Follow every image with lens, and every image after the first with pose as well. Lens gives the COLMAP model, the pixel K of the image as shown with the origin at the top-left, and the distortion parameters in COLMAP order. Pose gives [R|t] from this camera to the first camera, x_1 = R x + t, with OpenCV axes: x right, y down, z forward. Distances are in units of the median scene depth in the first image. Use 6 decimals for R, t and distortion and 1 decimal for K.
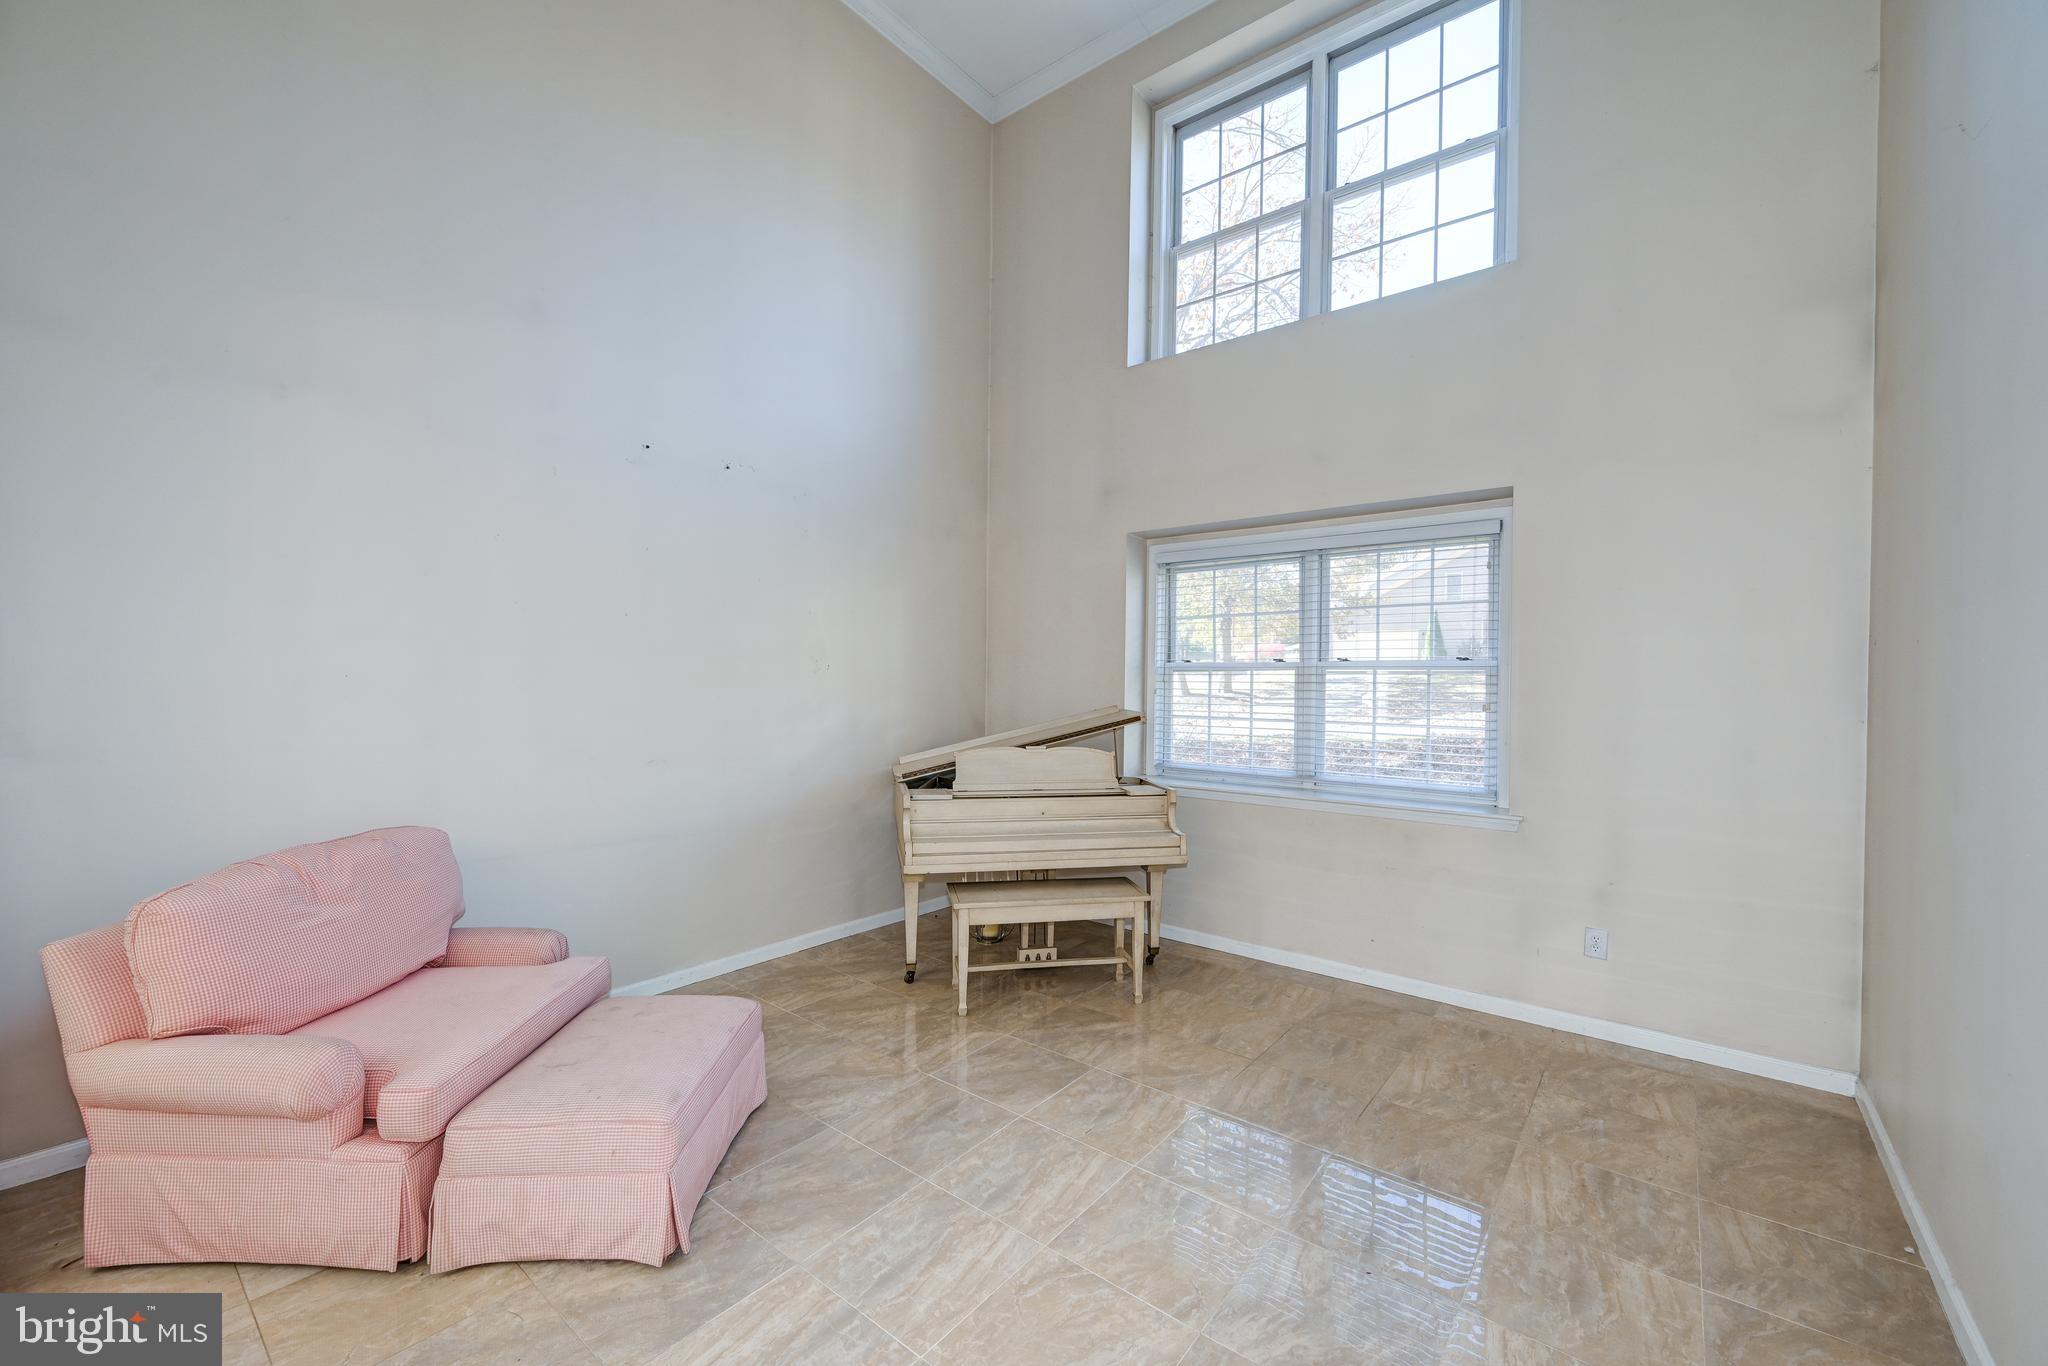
lens RADIAL K [[825.1, 0, 1021.4], [0, 825.1, 688.2], [0, 0, 1]] dist [0.000727, 0.000445]
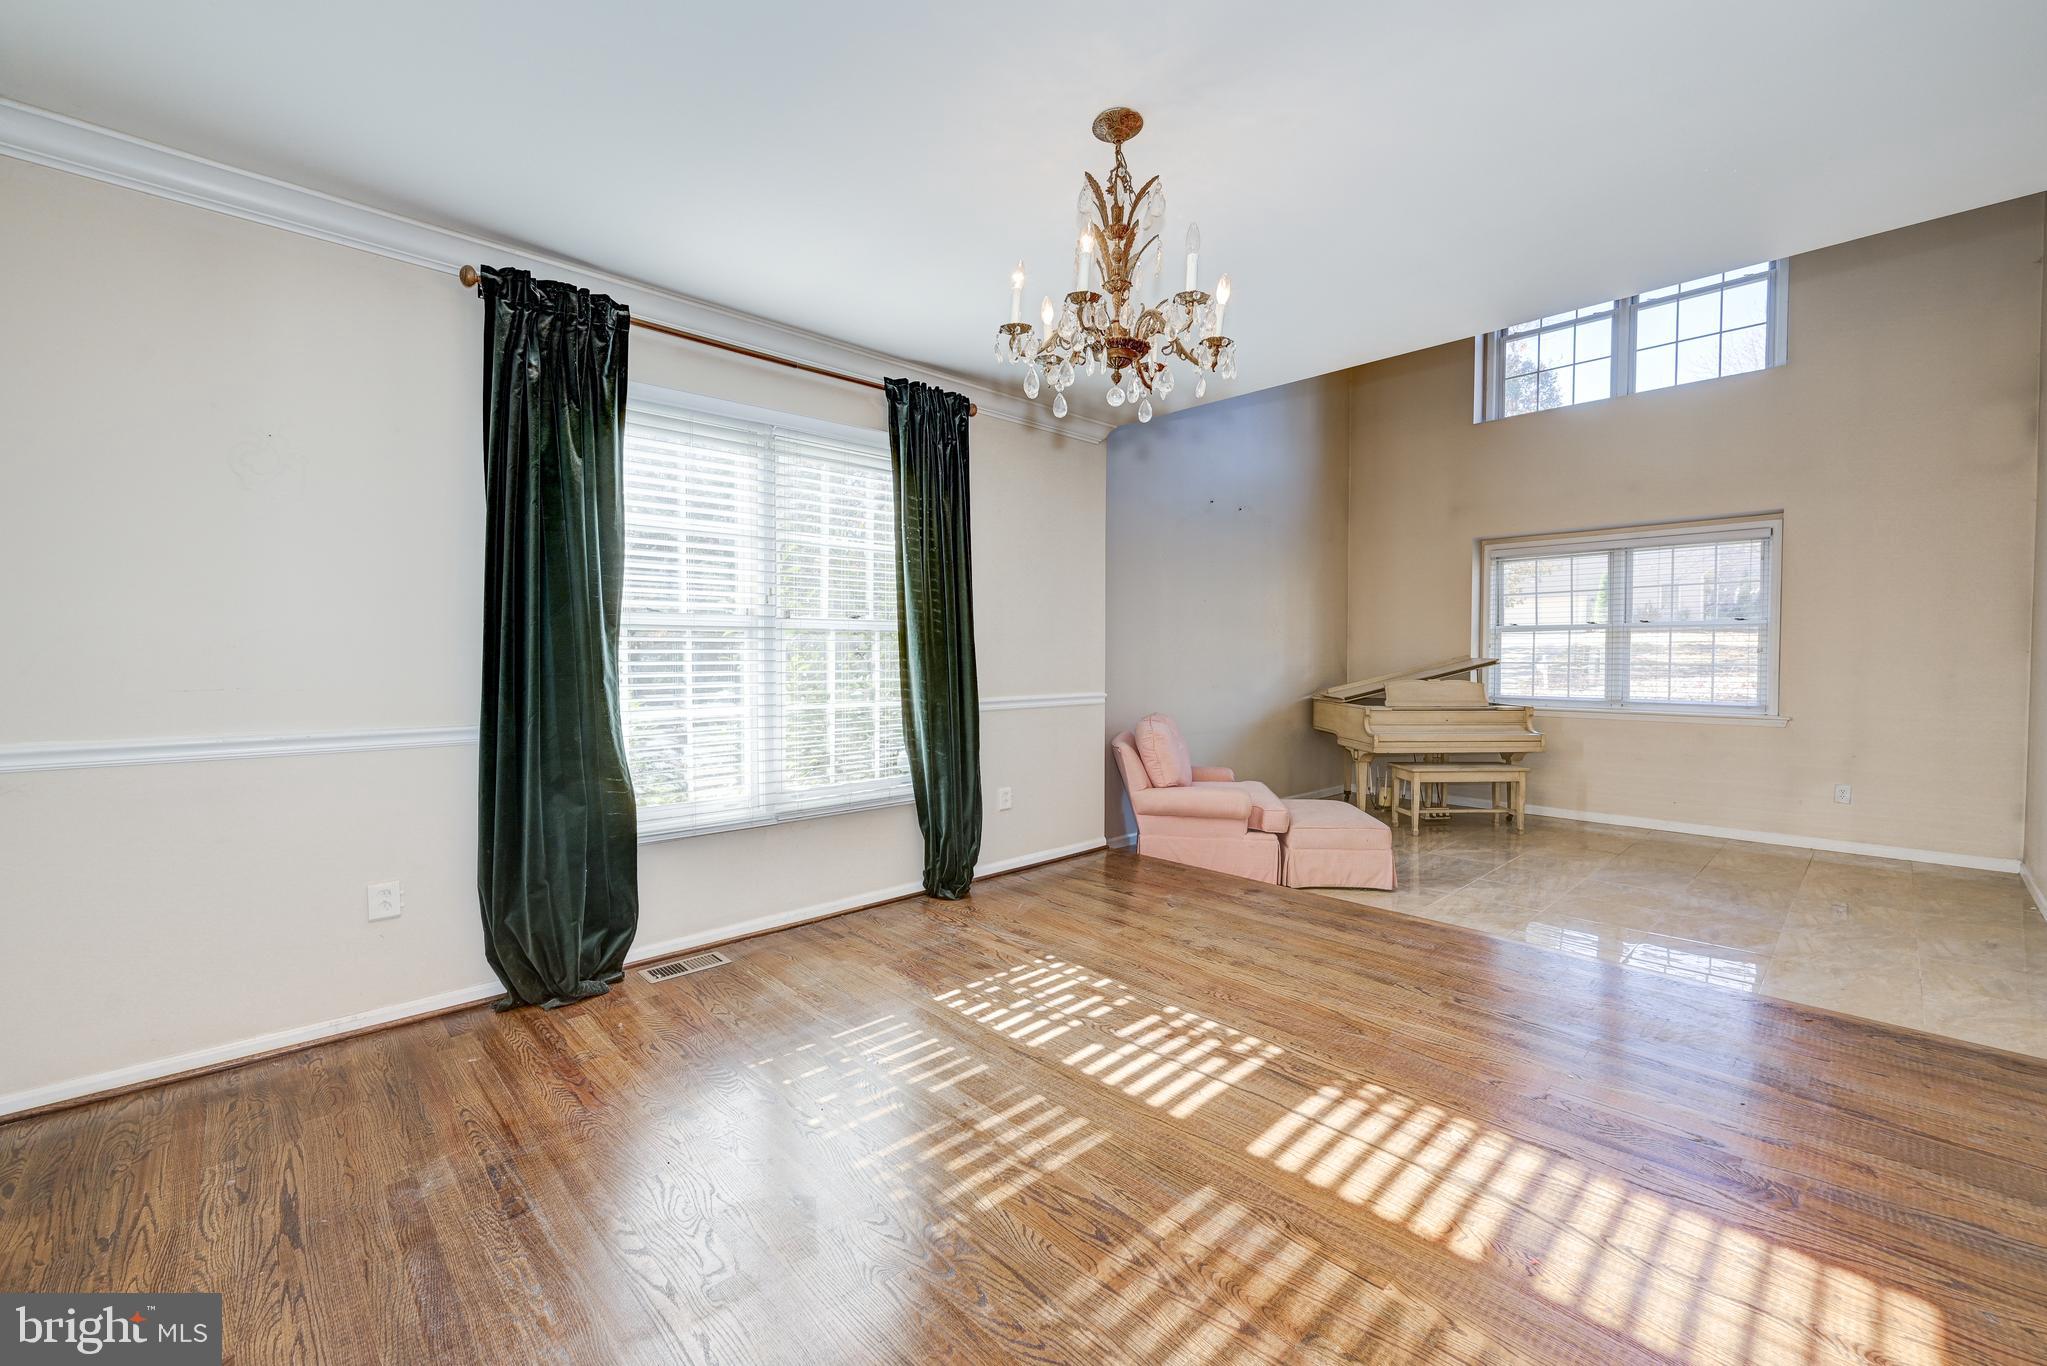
lens RADIAL K [[824.7, 0, 1025.7], [0, 824.7, 675.5], [0, 0, 1]] dist [0.000727, 0.000445]
pose [[0.990636, -0.006175, -0.136392, -0.515867], [0.008341, 0.999848, 0.015316, 0.031107], [0.136277, -0.016310, 0.990537, -0.631433]]
